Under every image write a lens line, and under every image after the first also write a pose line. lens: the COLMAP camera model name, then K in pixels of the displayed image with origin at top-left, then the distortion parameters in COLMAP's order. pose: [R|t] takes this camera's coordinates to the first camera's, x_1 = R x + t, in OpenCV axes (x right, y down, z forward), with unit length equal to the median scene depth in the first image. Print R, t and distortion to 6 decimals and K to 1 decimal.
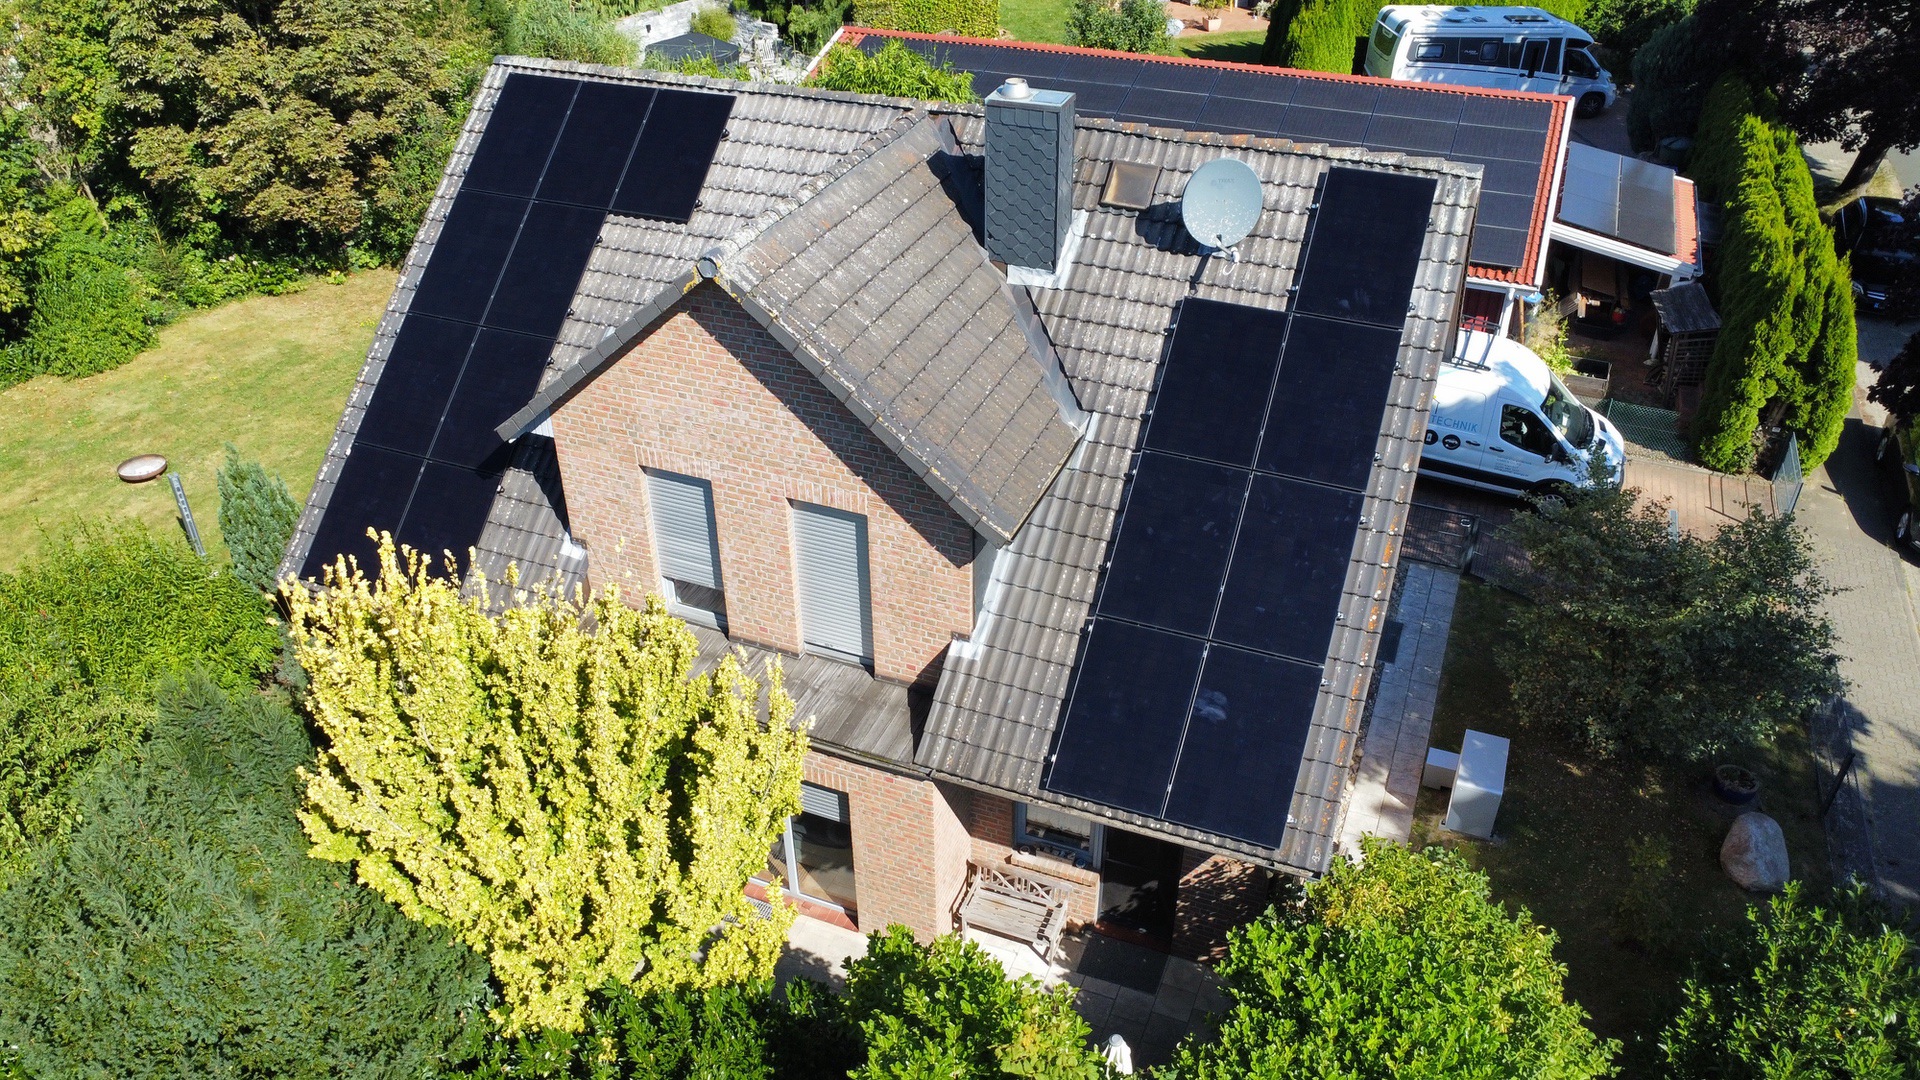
lens RADIAL K [[1423.7, 0, 951.3], [0, 1423.7, 590.8], [0, 0, 1]] dist [-0.163847, 0.245736]
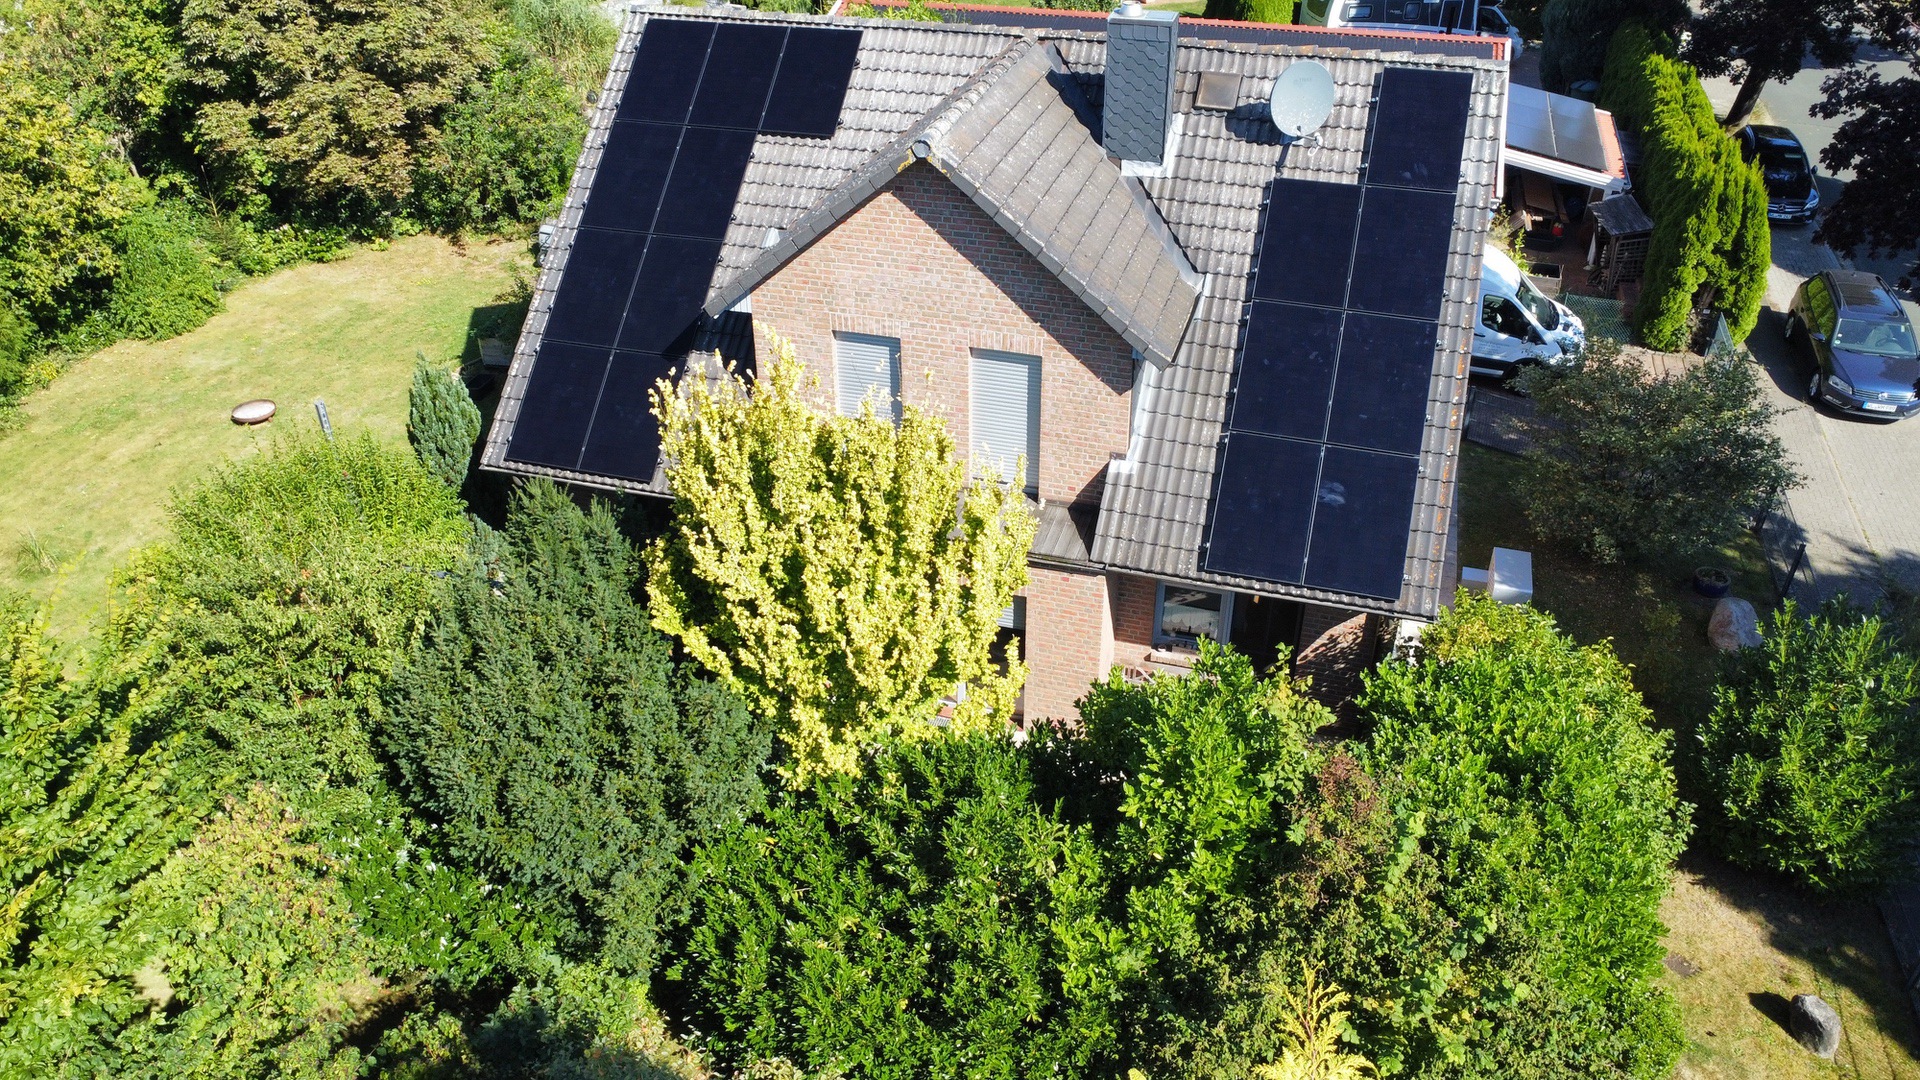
lens RADIAL K [[1424.2, 0, 951.5], [0, 1424.2, 592.4], [0, 0, 1]] dist [-0.168260, 0.260960]
pose [[0.995654, -0.055482, 0.074798, -0.211821], [0.055532, 0.998456, 0.001419, 0.126672], [-0.074761, 0.002741, 0.997198, -0.178776]]
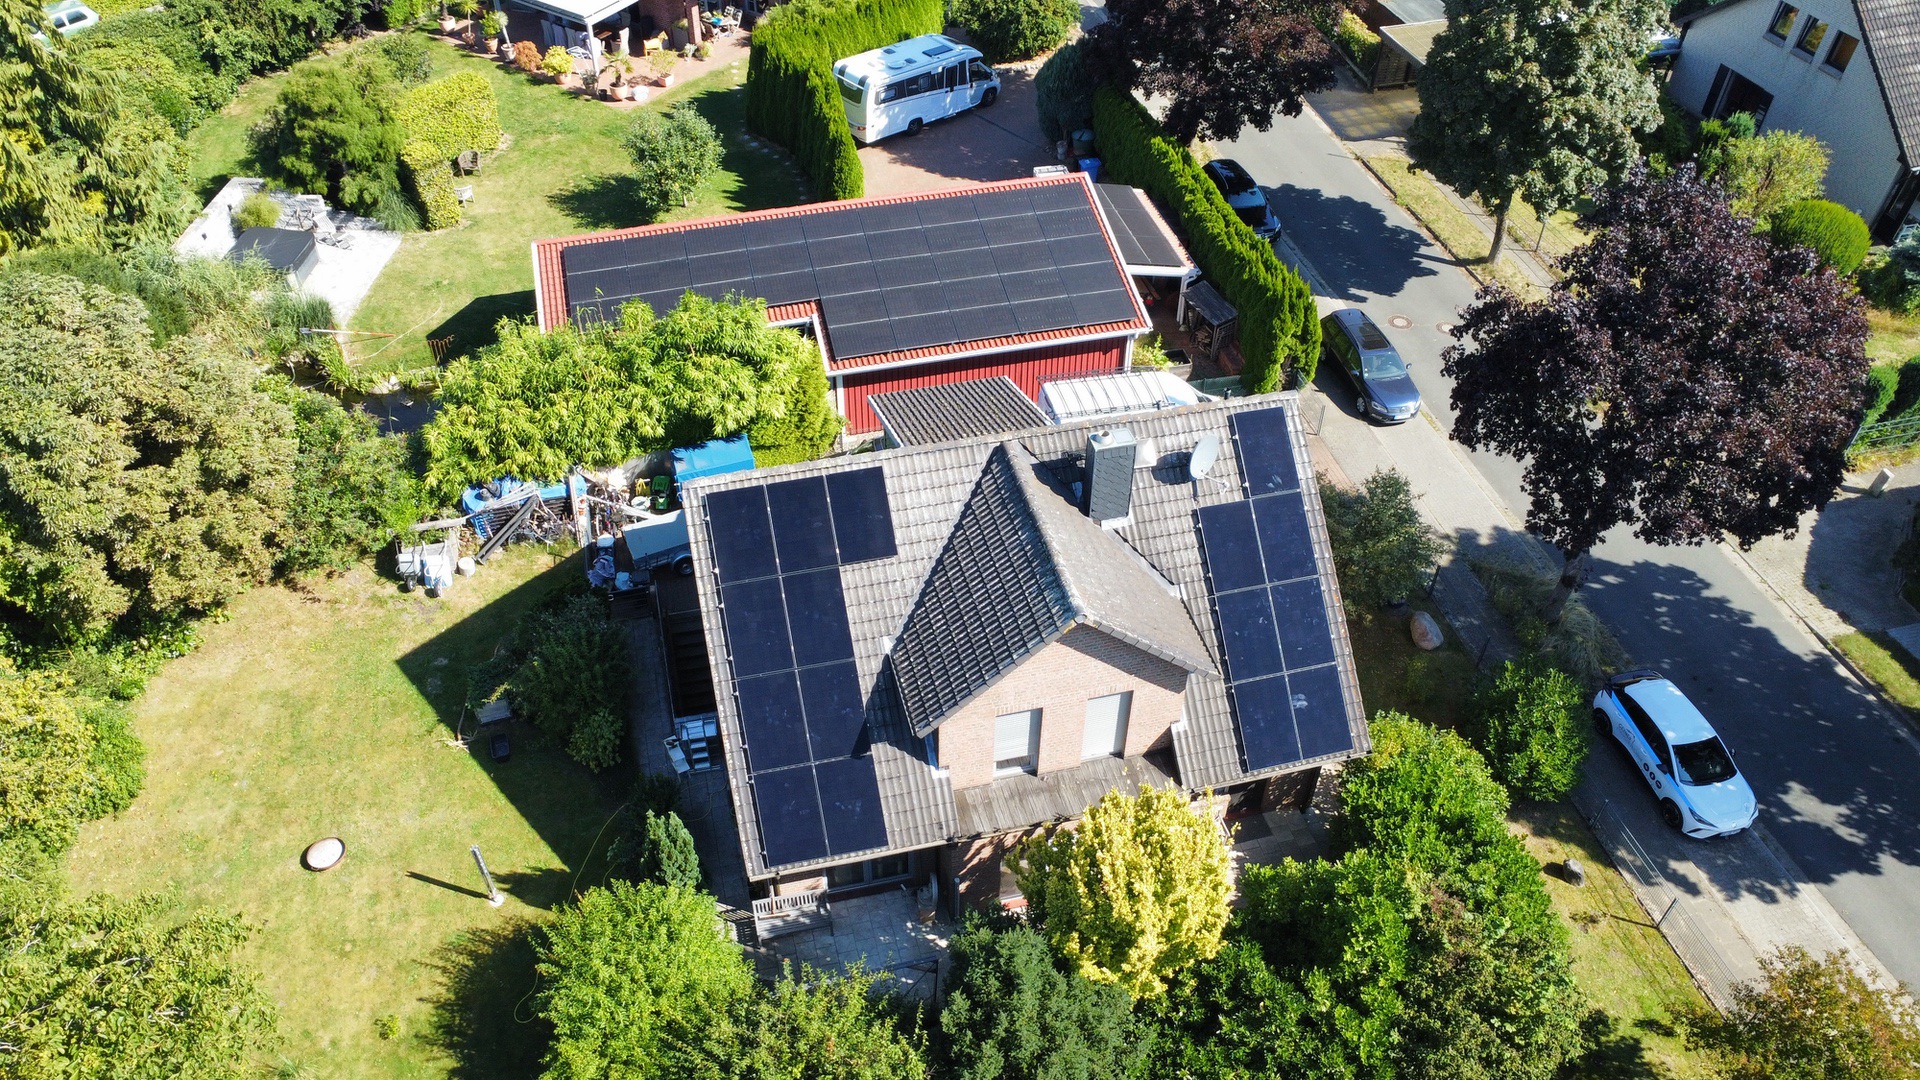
lens RADIAL K [[1424.2, 0, 951.5], [0, 1424.2, 592.4], [0, 0, 1]] dist [-0.168260, 0.260960]
pose [[0.800711, -0.405700, 0.440760, -0.931164], [0.332055, 0.912970, 0.237117, -0.630199], [-0.498599, -0.043506, 0.865740, -0.463356]]
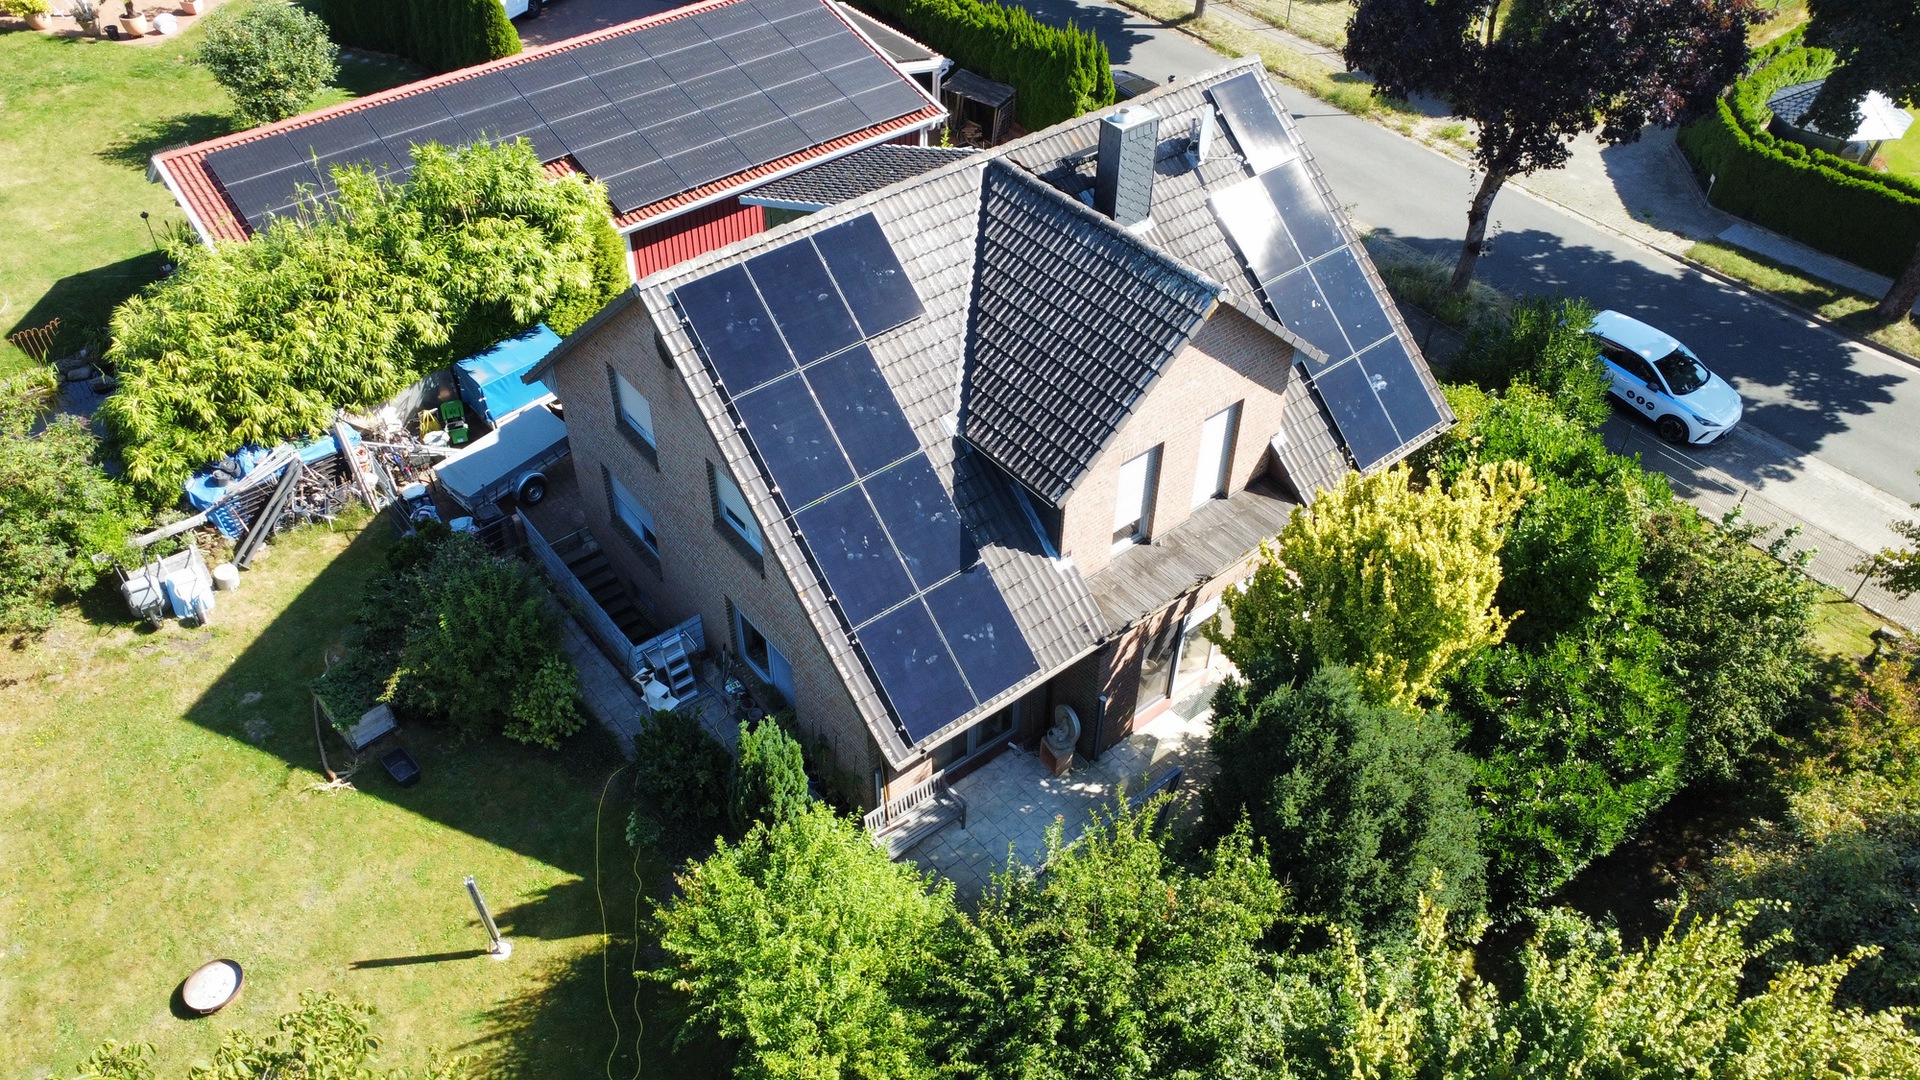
lens RADIAL K [[1431.3, 0, 961.8], [0, 1431.3, 561.2], [0, 0, 1]] dist [-0.136722, 0.180966]
pose [[0.469173, -0.584597, 0.661909, -1.215051], [0.494207, 0.794975, 0.351817, -0.554408], [-0.731872, 0.162056, 0.661892, 0.194134]]
